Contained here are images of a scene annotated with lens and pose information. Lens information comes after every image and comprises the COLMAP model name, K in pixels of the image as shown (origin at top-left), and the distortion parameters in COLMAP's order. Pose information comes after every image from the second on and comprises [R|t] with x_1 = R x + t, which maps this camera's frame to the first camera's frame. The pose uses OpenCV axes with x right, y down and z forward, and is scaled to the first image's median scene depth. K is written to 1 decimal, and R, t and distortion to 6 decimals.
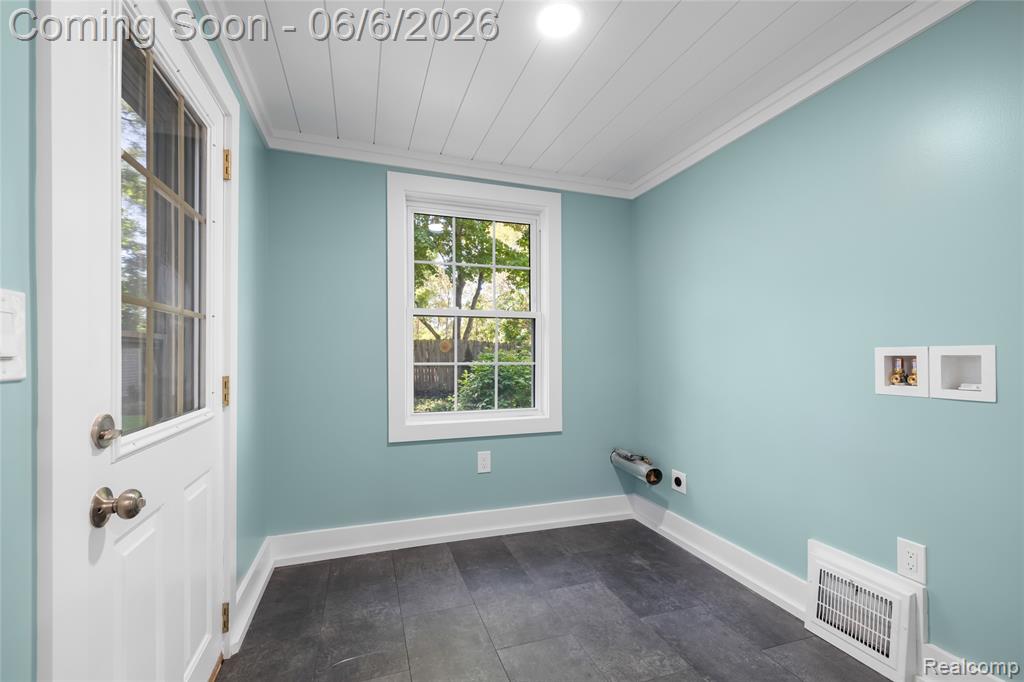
lens RADIAL K [[437.1, 0, 514.4], [0, 437.1, 348.2], [0, 0, 1]] dist [0.002245, -0.000029]
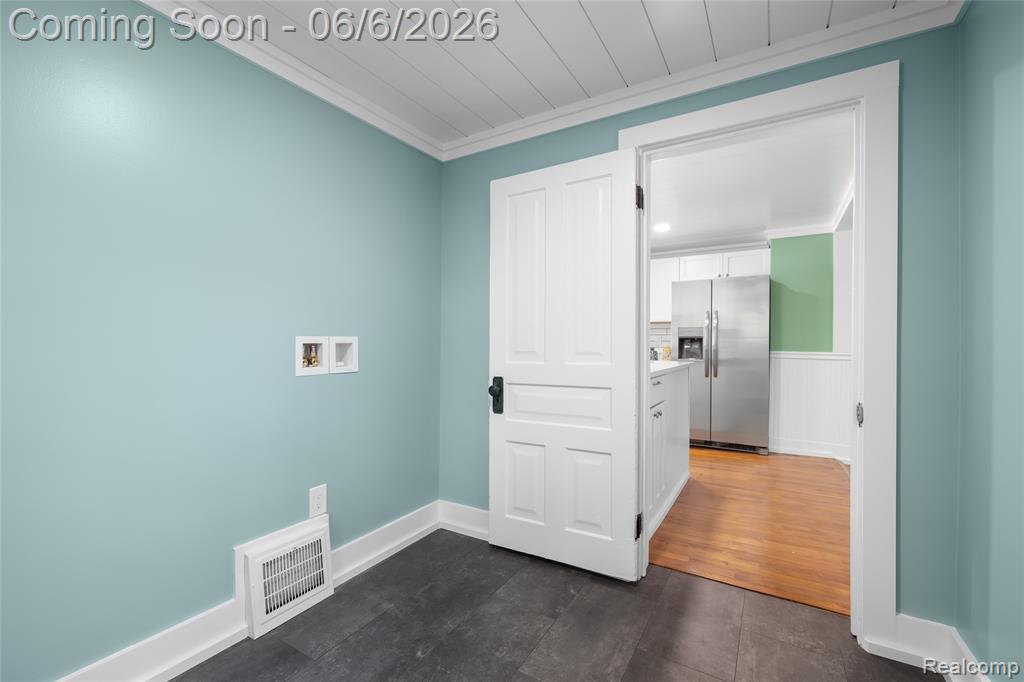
lens RADIAL K [[437.1, 0, 514.4], [0, 437.1, 348.2], [0, 0, 1]] dist [0.002245, -0.000029]
pose [[-0.628818, -0.006829, 0.777522, -0.464613], [-0.007777, 0.999967, 0.002493, 0.024482], [-0.777513, -0.004479, -0.628850, 1.375857]]
